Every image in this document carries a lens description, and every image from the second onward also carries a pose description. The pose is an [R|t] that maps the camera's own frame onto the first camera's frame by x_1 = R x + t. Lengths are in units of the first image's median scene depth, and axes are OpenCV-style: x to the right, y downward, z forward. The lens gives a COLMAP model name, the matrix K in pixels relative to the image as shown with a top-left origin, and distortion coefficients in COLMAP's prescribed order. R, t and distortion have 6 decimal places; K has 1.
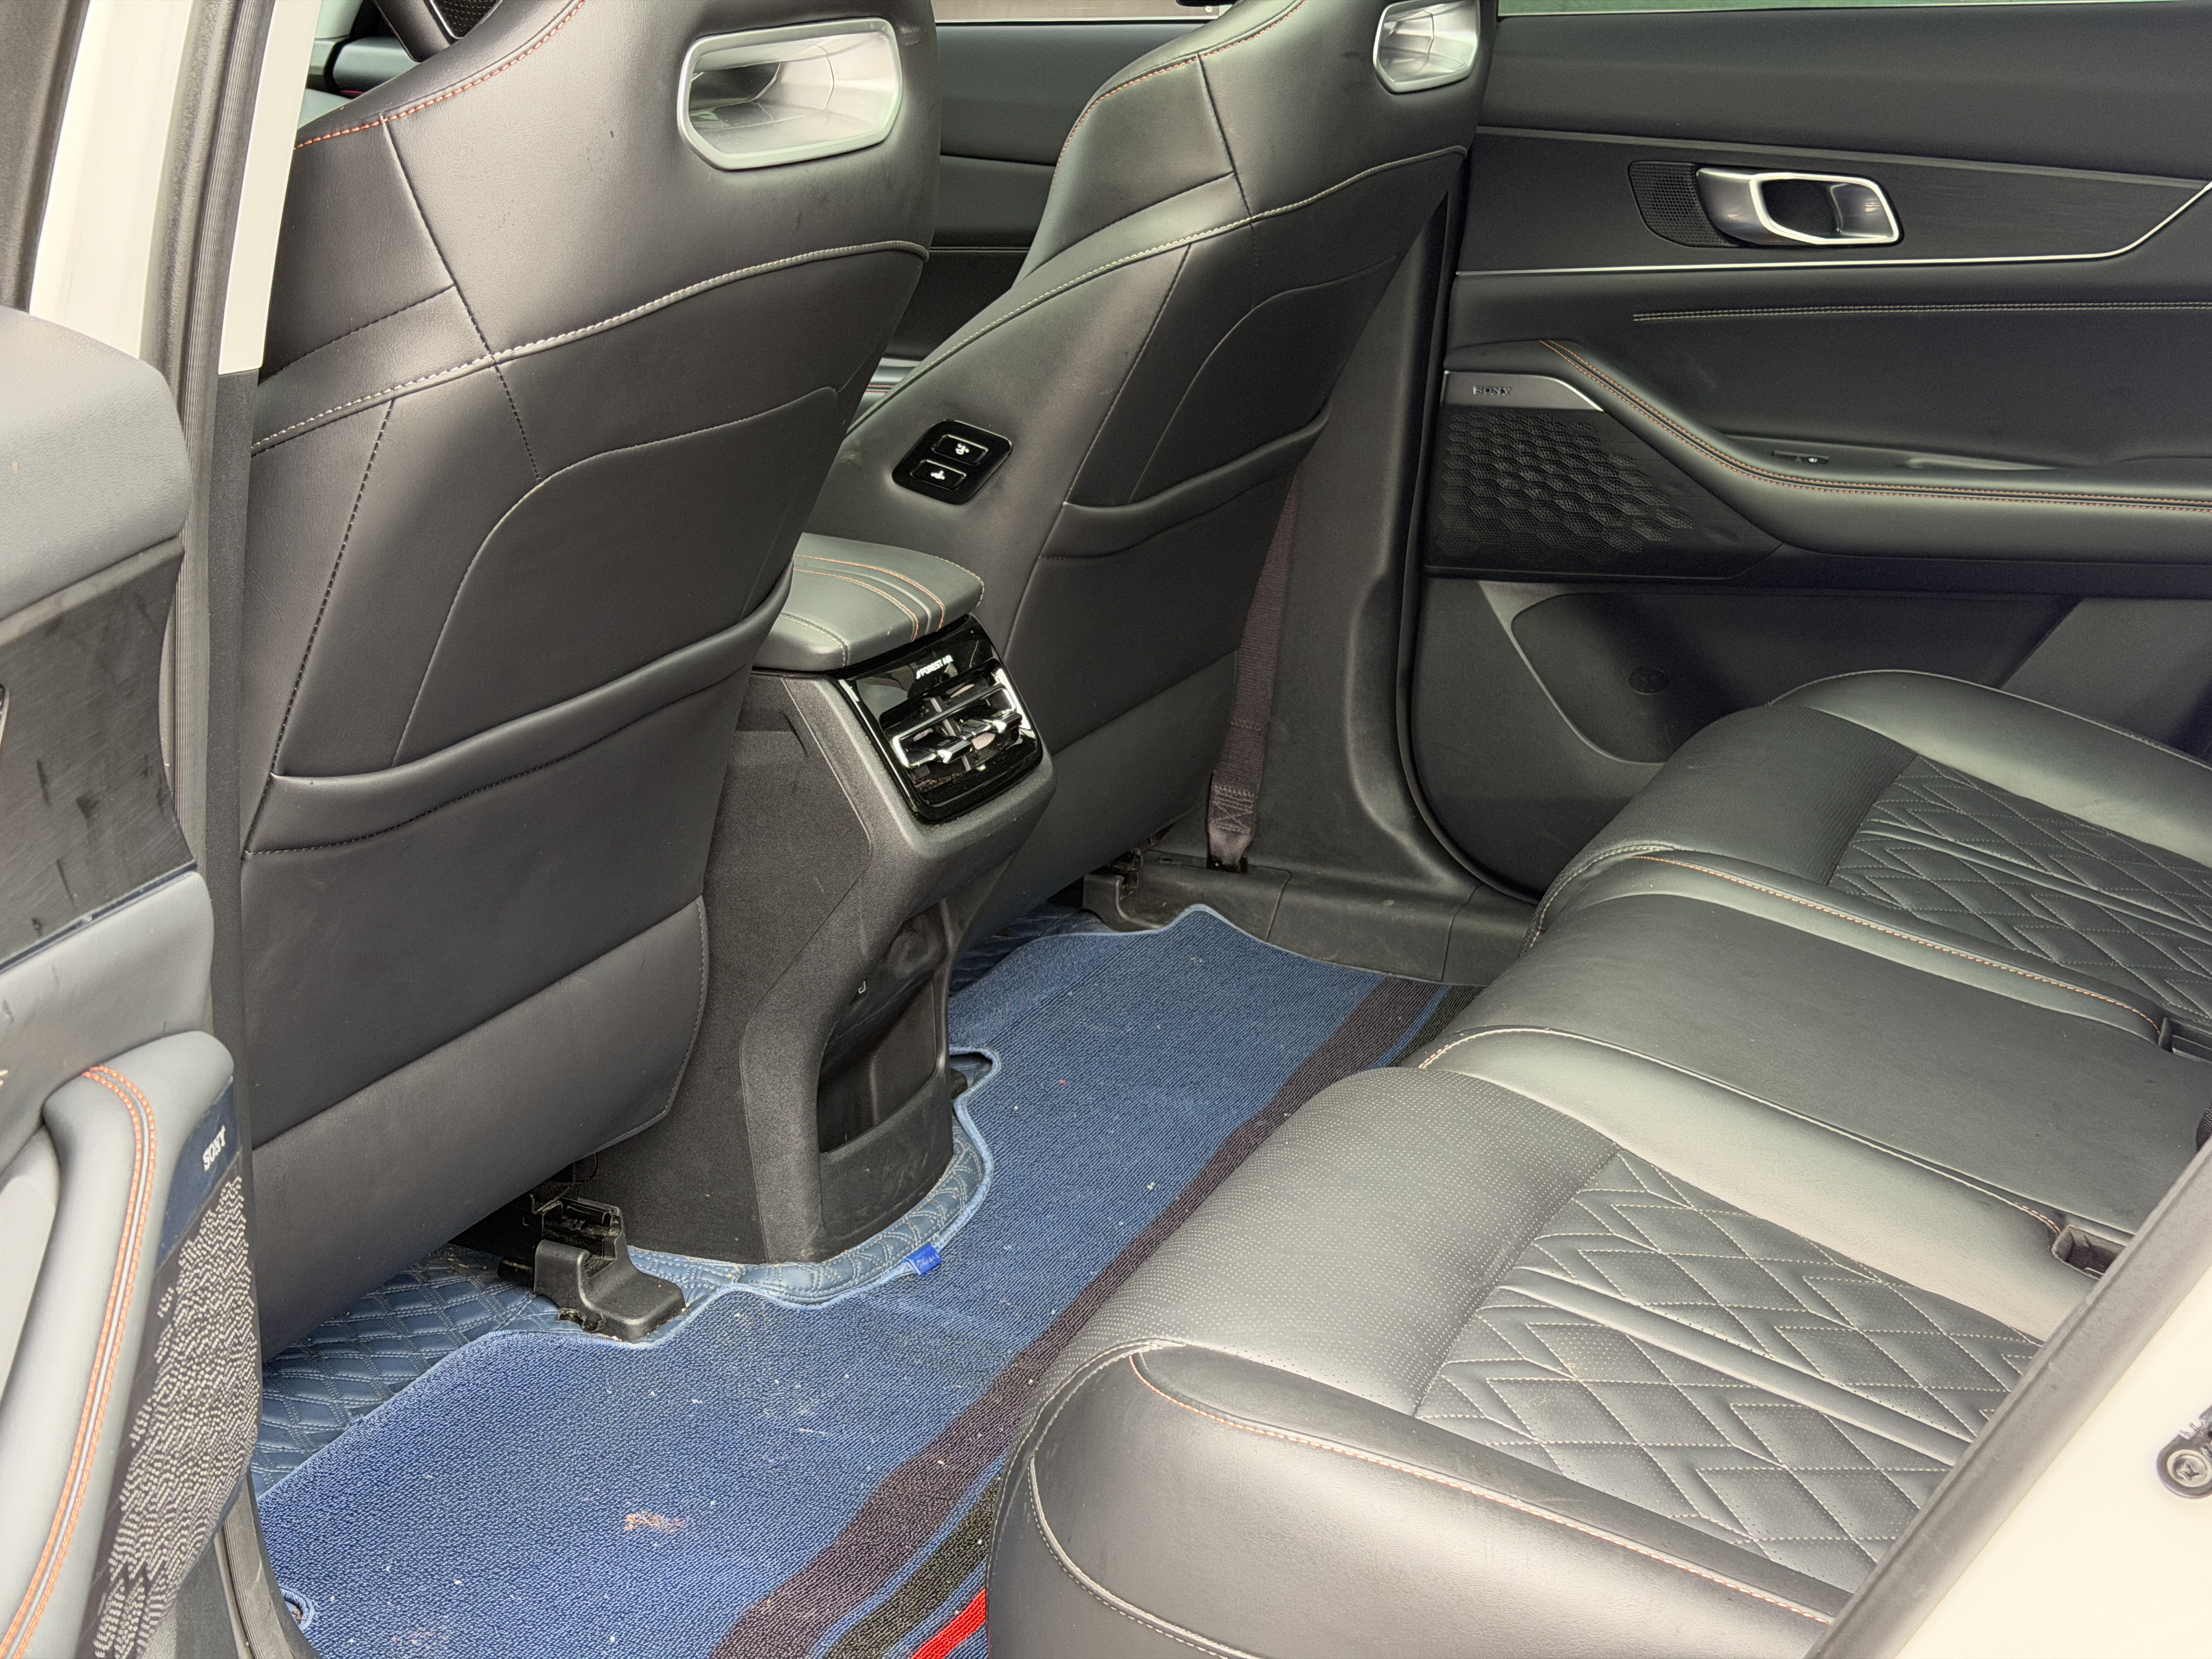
lens RADIAL K [[3137.8, 0, 1109.6], [0, 3137.8, 876.6], [0, 0, 1]] dist [0.153516, -0.231307]
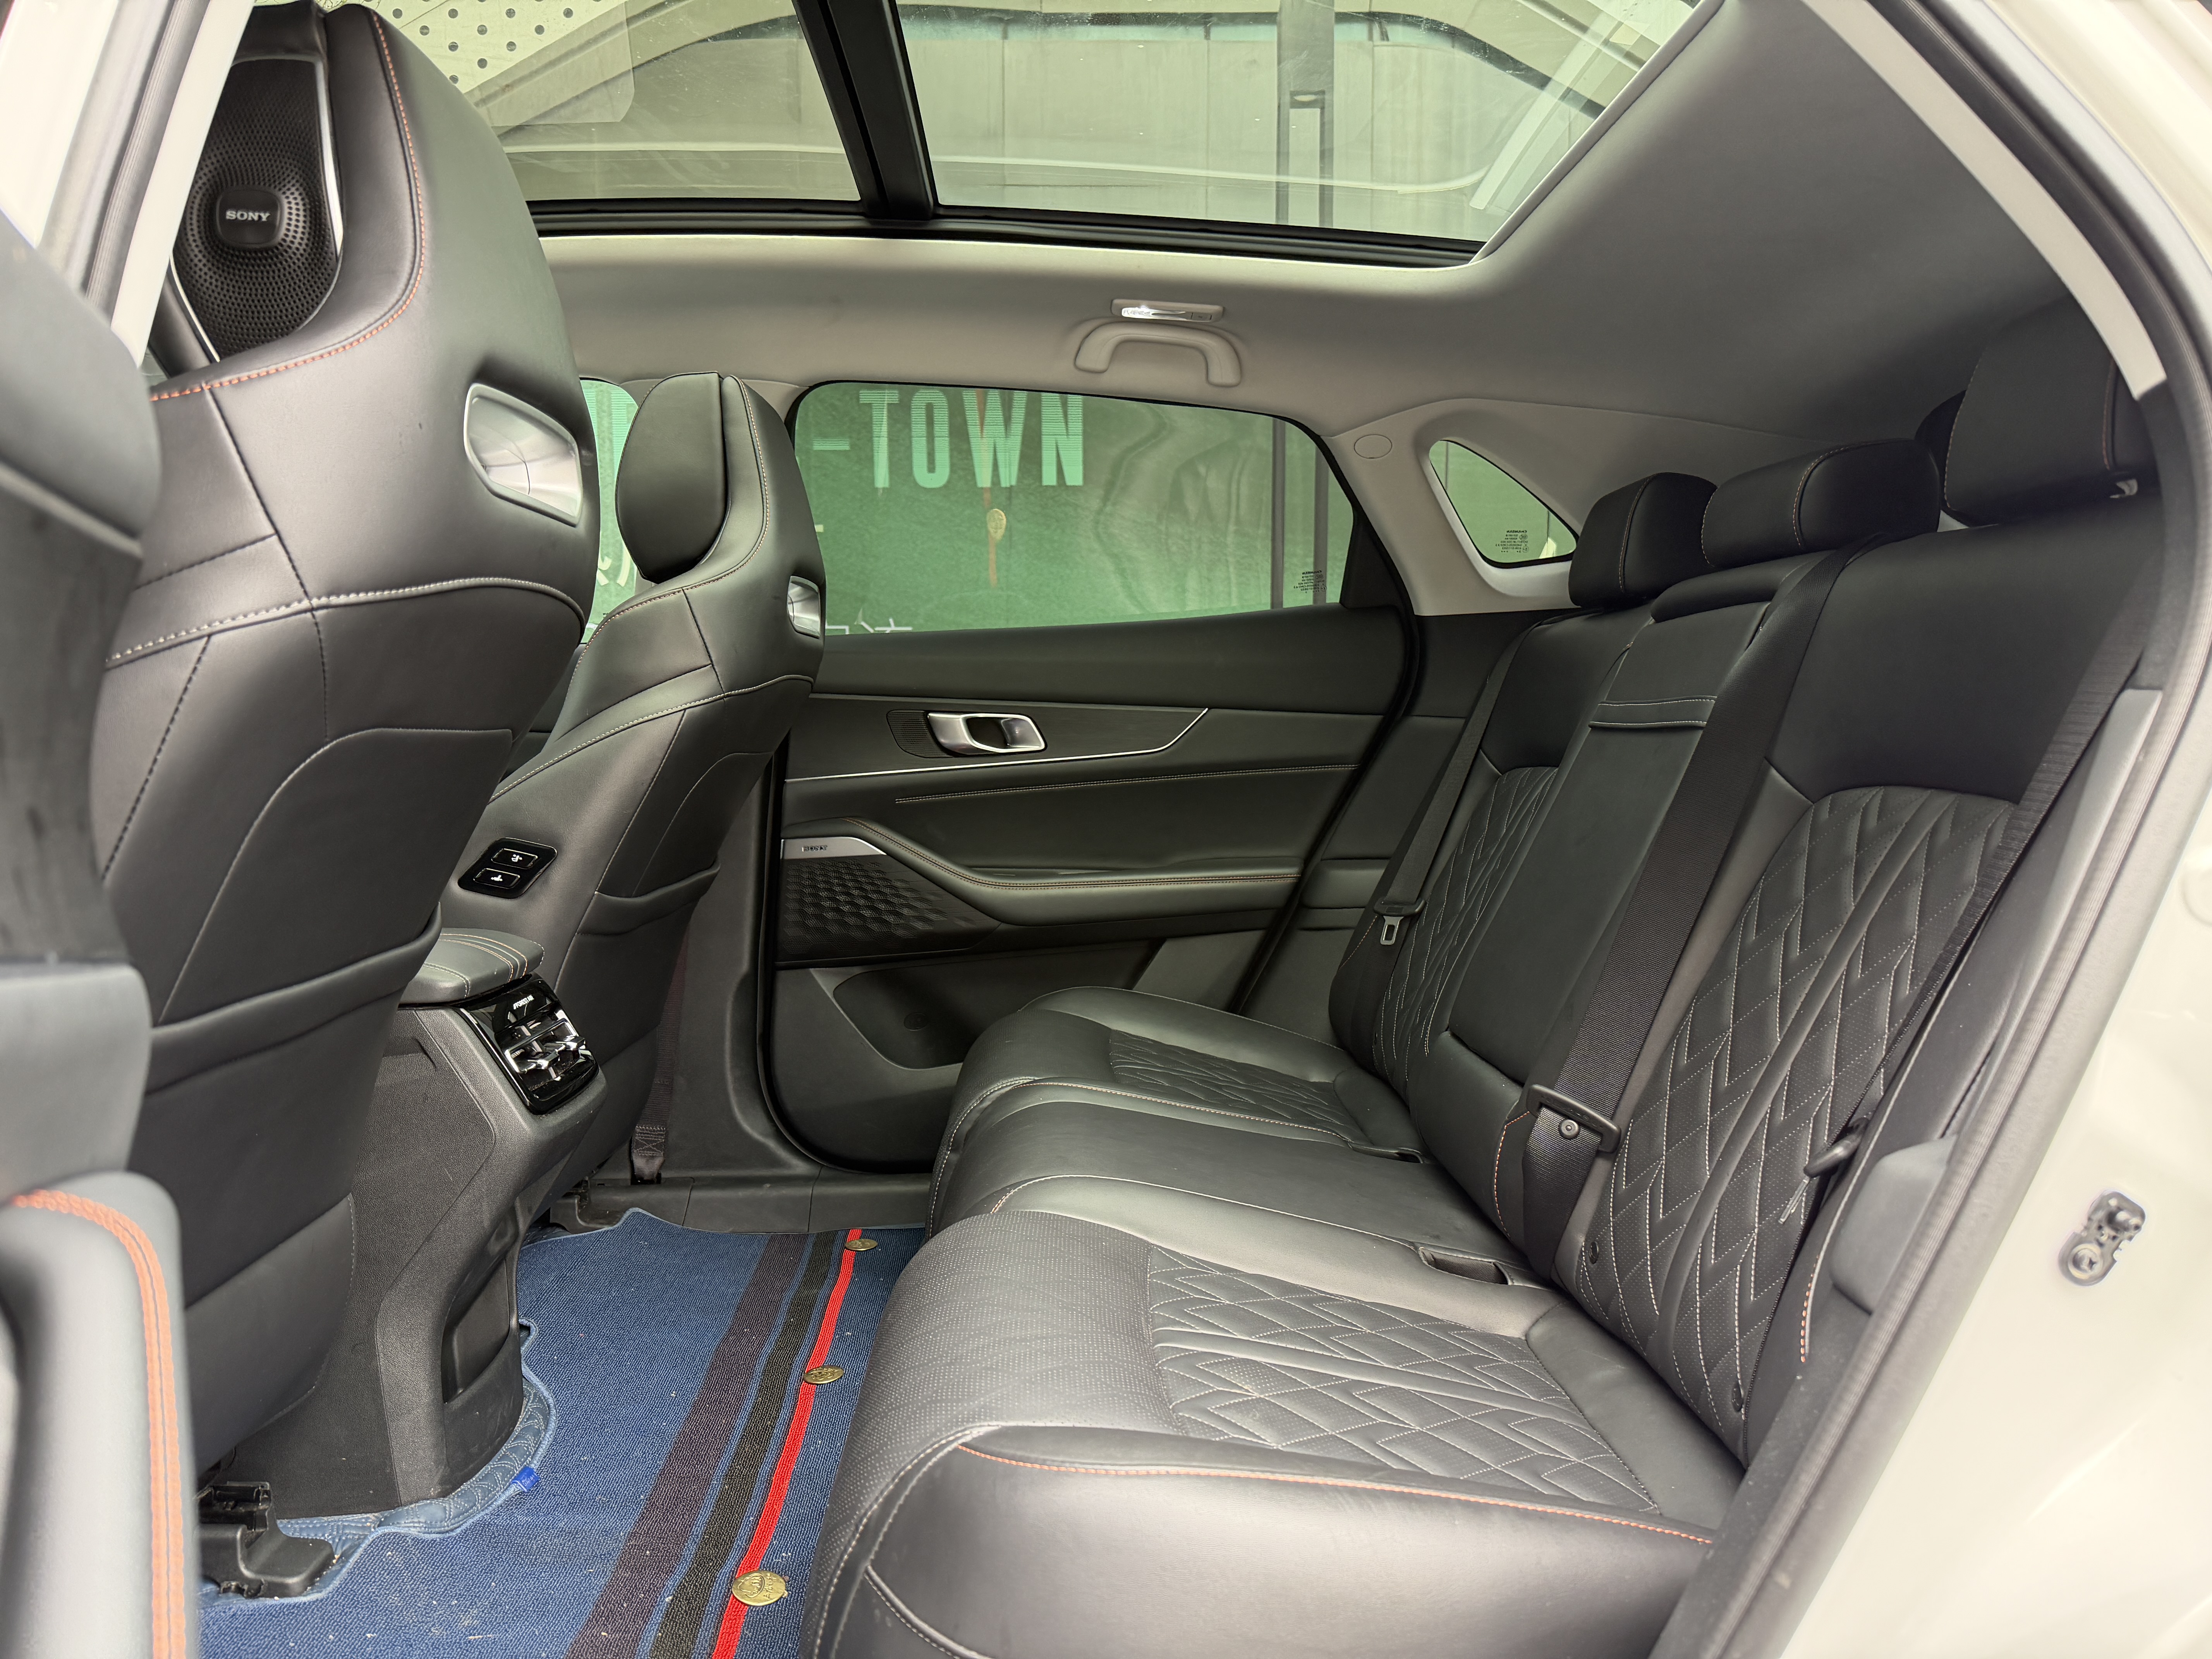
lens RADIAL K [[1556.8, 0, 1110.0], [0, 1556.8, 837.6], [0, 0, 1]] dist [0.032562, -0.060569]
pose [[0.885831, -0.036669, 0.462556, -0.134807], [0.156620, 0.961997, -0.223677, 0.051538], [-0.436776, 0.270586, 0.857910, 0.291603]]
